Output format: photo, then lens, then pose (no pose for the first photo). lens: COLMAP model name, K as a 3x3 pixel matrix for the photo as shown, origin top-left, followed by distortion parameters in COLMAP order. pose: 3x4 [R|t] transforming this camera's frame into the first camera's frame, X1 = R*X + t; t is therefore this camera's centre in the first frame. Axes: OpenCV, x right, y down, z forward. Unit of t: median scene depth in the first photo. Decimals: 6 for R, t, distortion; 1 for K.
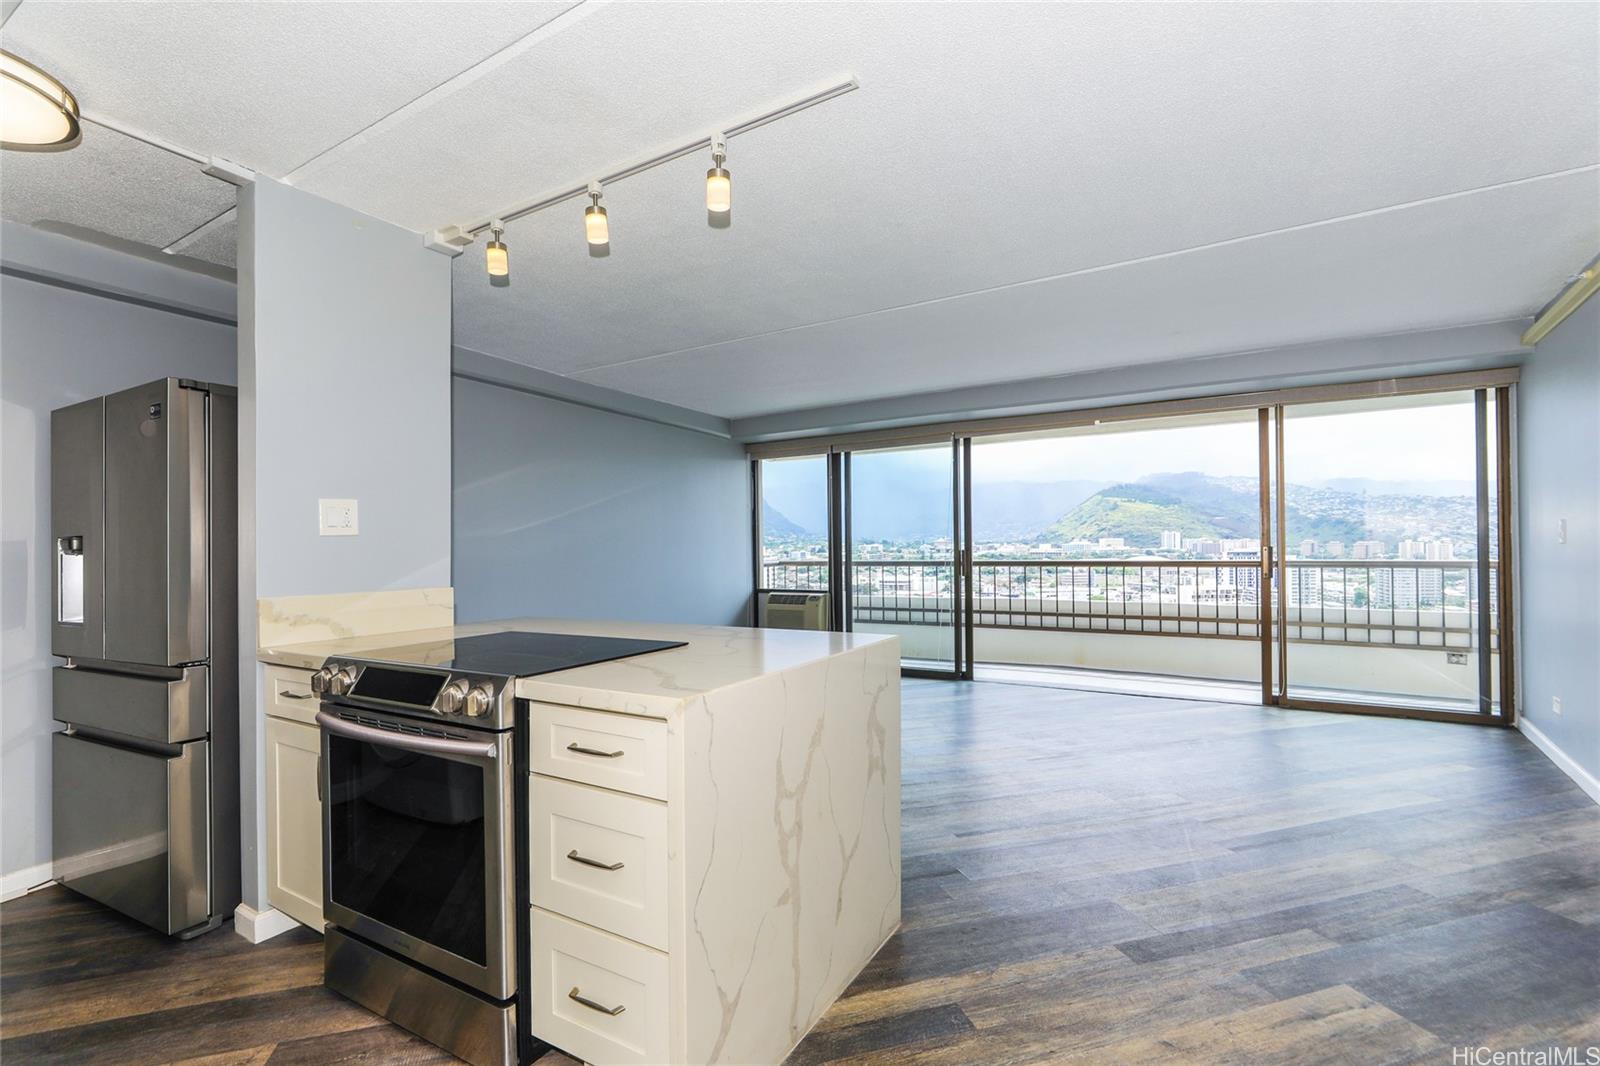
lens RADIAL K [[750.3, 0, 779.3], [0, 750.3, 551.1], [0, 0, 1]] dist [-0.000957, 0.000235]
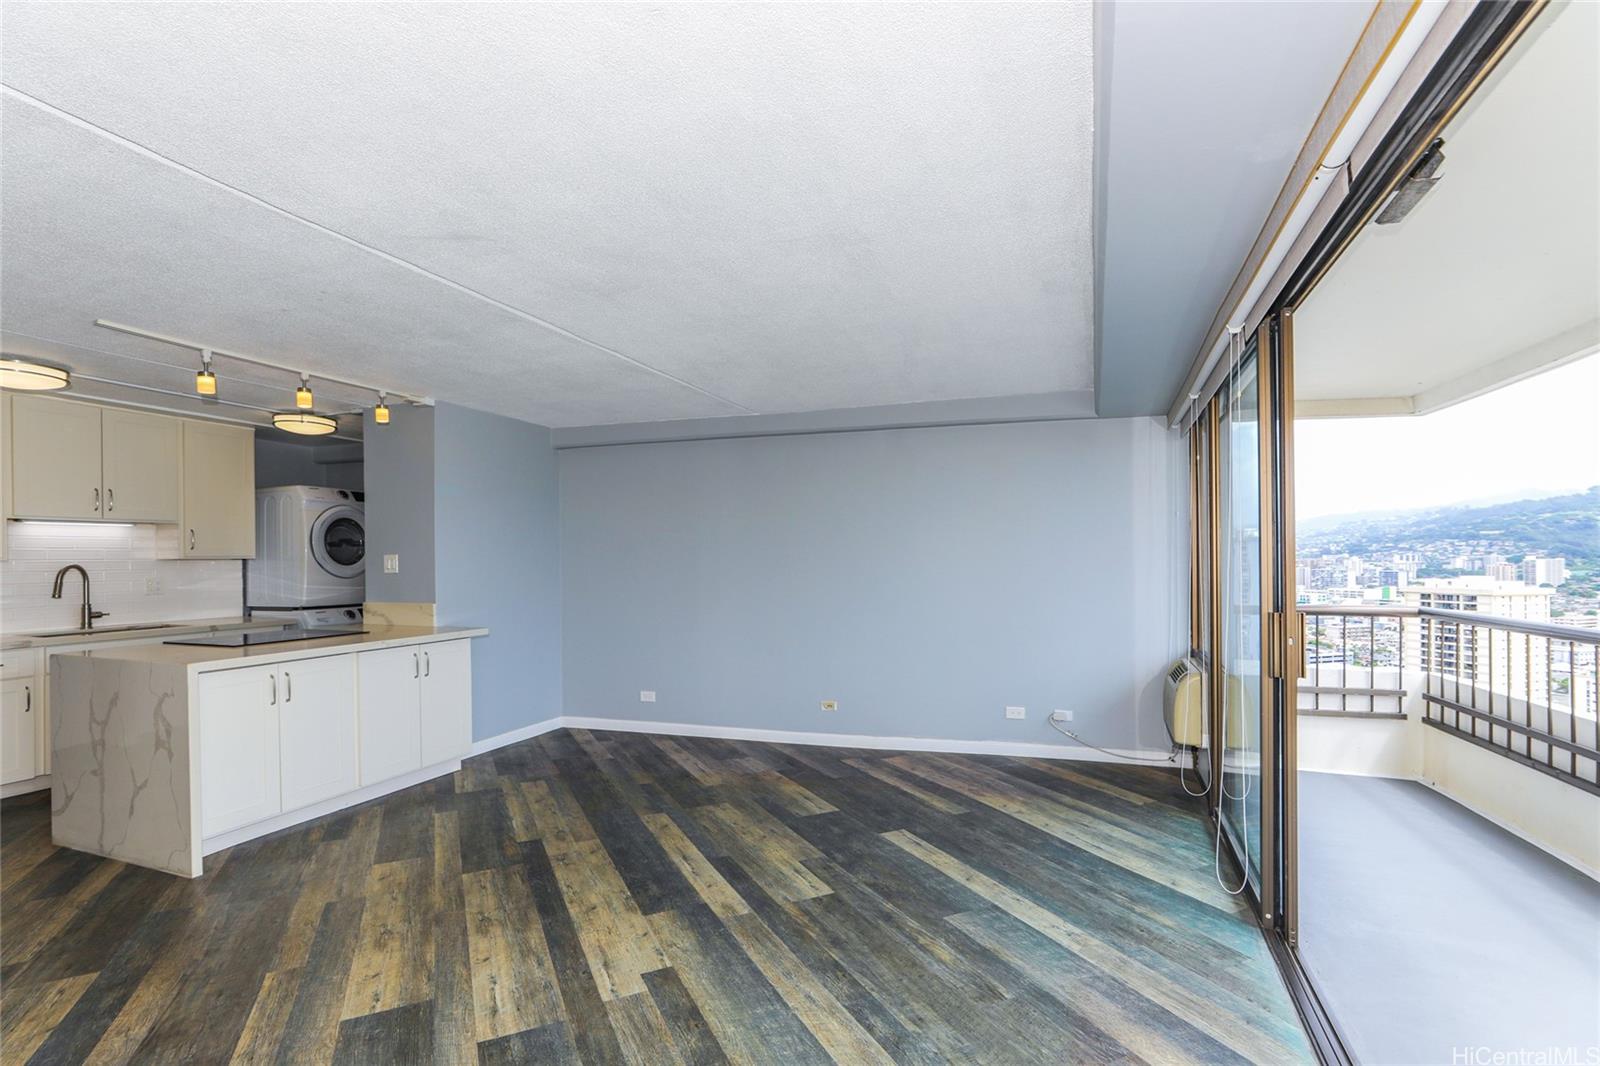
lens RADIAL K [[738.8, 0, 813.4], [0, 738.8, 554.3], [0, 0, 1]] dist [-0.029648, 0.007461]
pose [[0.194204, 0.012848, -0.980877, 1.766935], [-0.005028, 0.999914, 0.012102, -0.113934], [0.980948, 0.002582, 0.194252, 1.974396]]
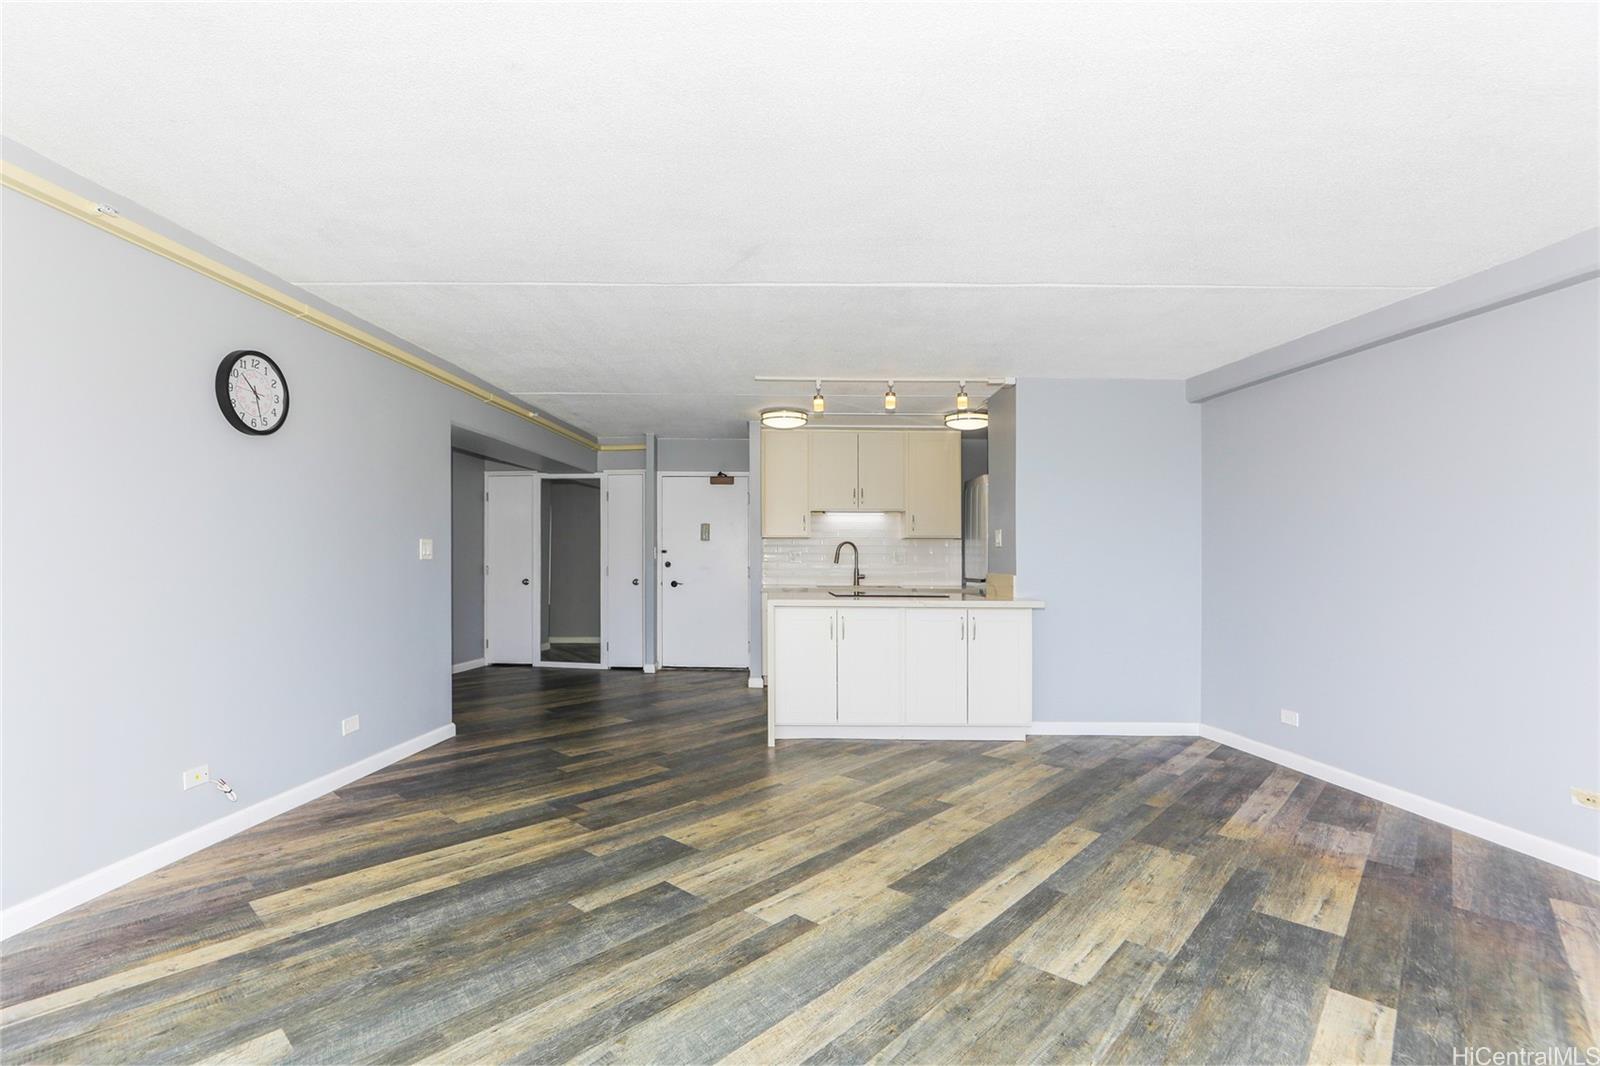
lens RADIAL K [[766.6, 0, 768.6], [0, 766.6, 554.0], [0, 0, 1]] dist [-0.009794, 0.000427]
pose [[-0.855431, 0.010734, -0.517806, 1.277135], [0.005350, 0.999915, 0.011890, -0.032511], [0.517889, 0.007401, -0.855416, 2.917949]]
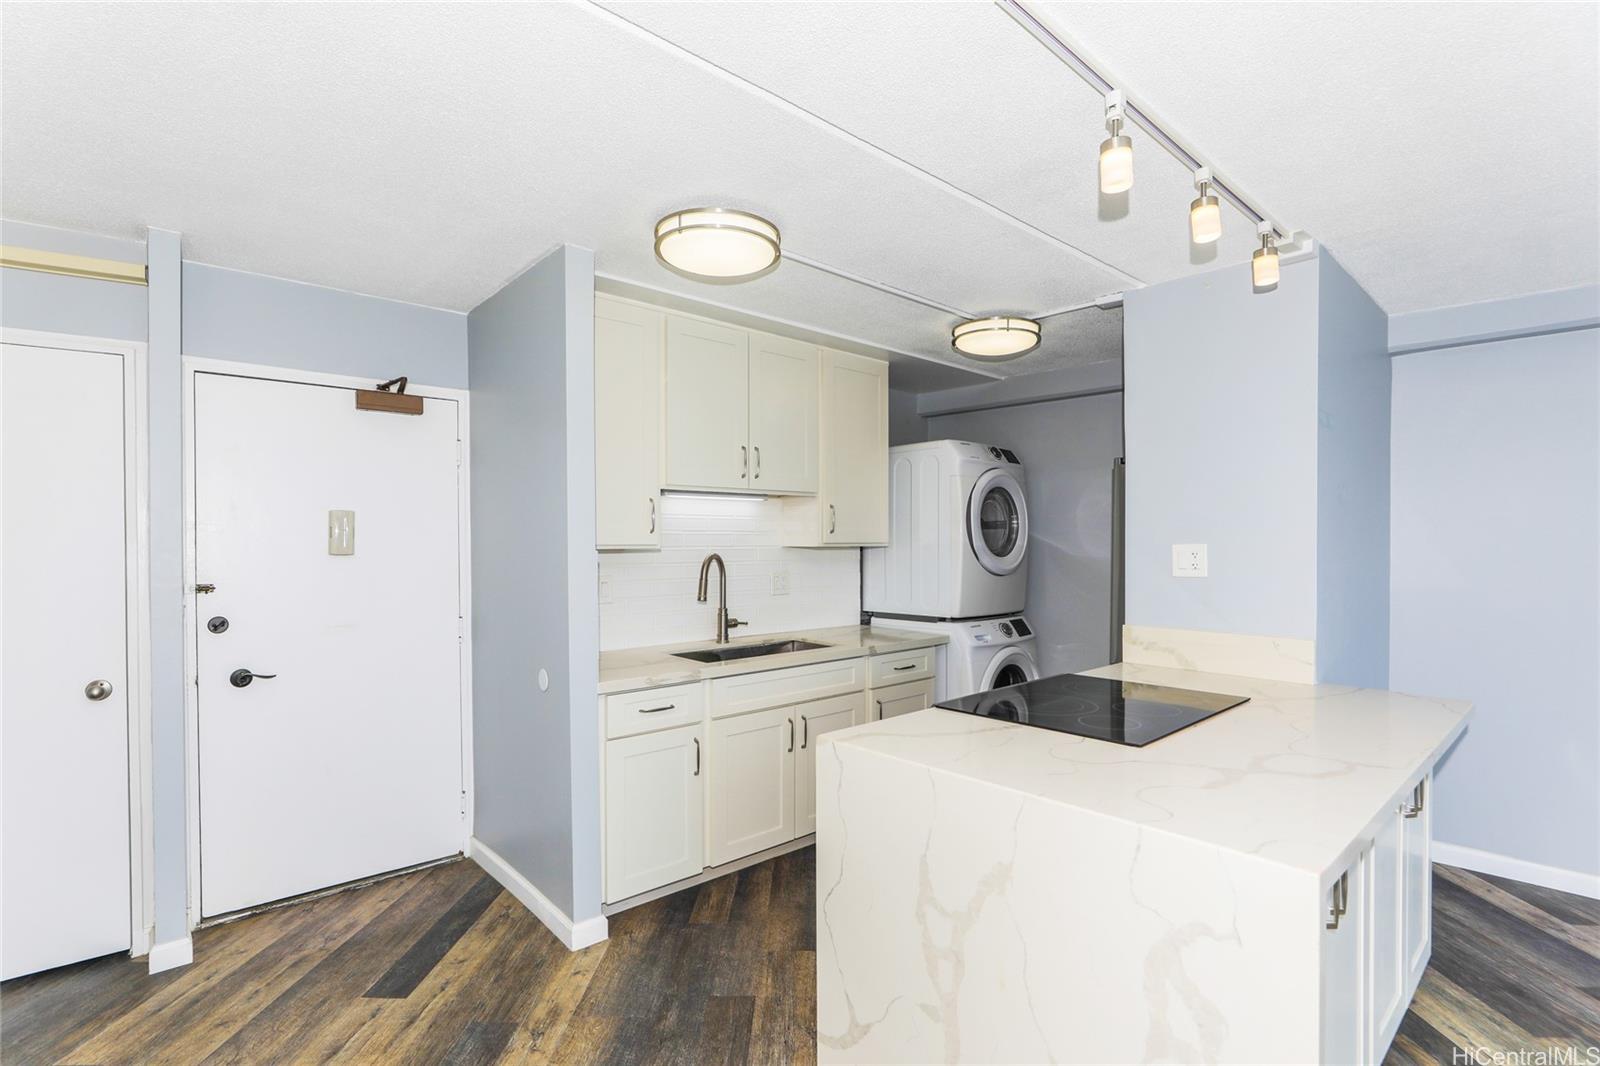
lens RADIAL K [[750.7, 0, 808.8], [0, 750.7, 548.1], [0, 0, 1]] dist [-0.000001, 0.000146]
pose [[-0.278185, 0.028244, -0.960112, 0.734462], [-0.002967, 0.999538, 0.030263, -0.109777], [0.960523, 0.011268, -0.277972, 0.882057]]
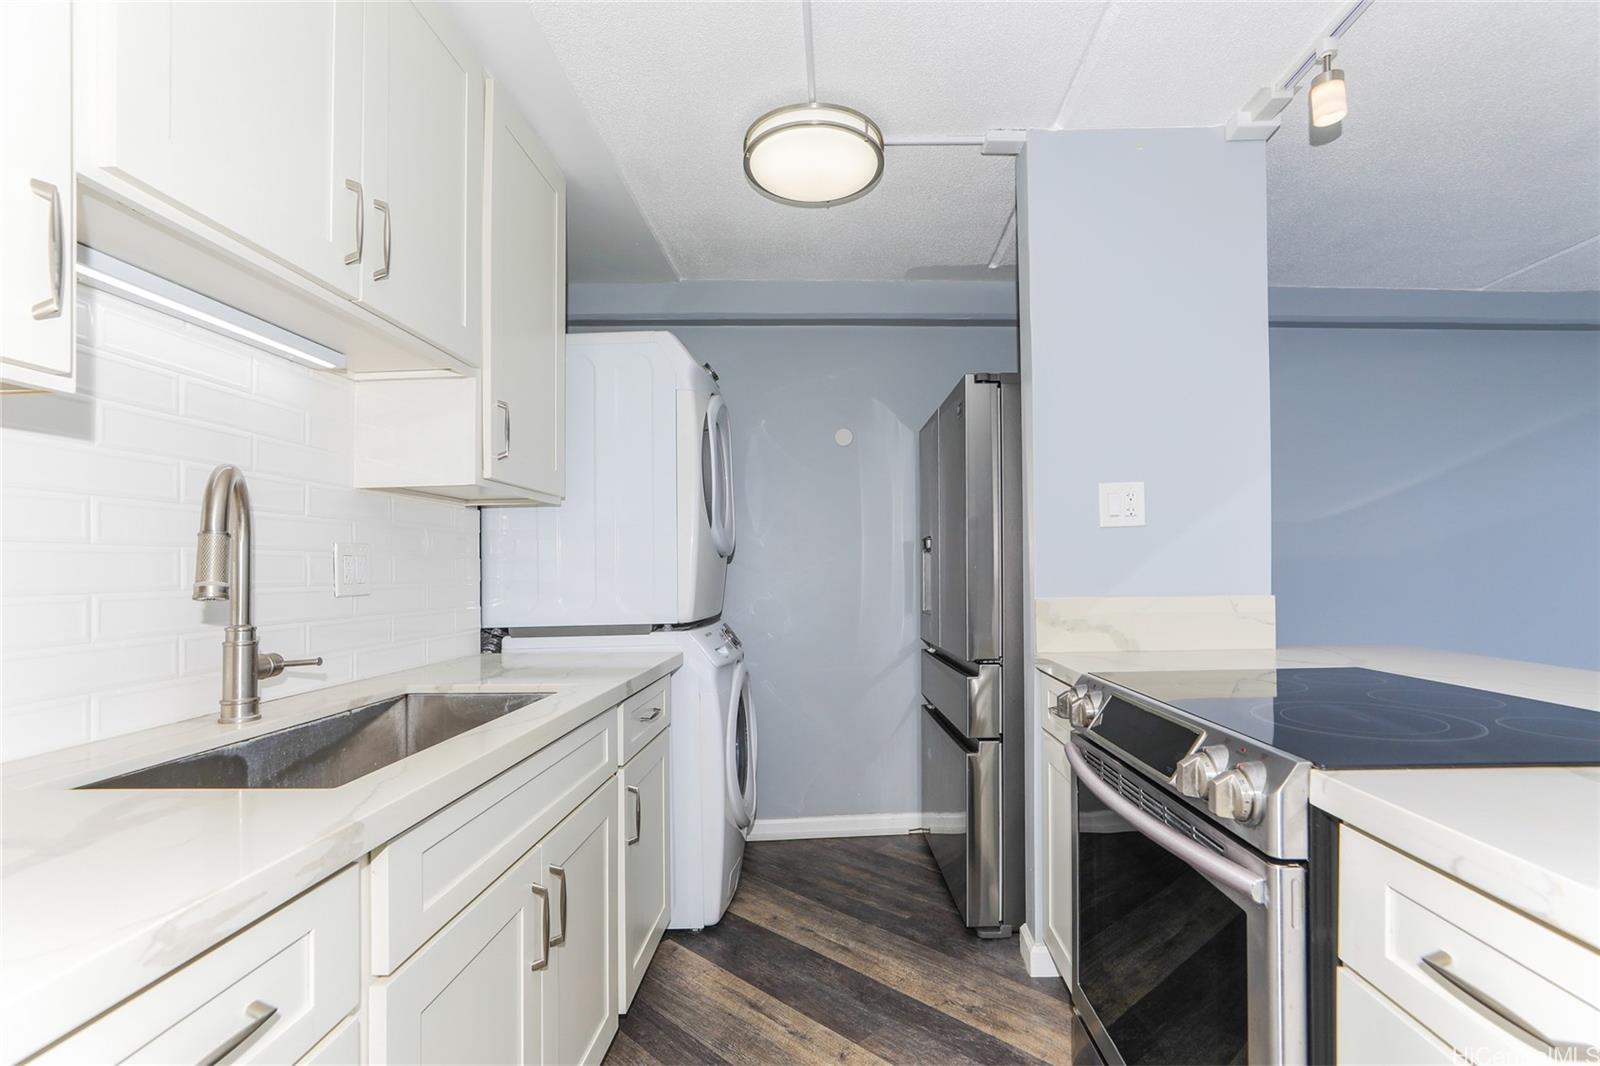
lens RADIAL K [[738.8, 0, 813.4], [0, 738.8, 554.3], [0, 0, 1]] dist [-0.029648, 0.007461]
pose [[0.506279, -0.006749, -0.862343, -0.068454], [-0.001891, 0.999958, -0.008936, 0.020931], [0.862368, 0.006155, 0.506245, 0.338737]]
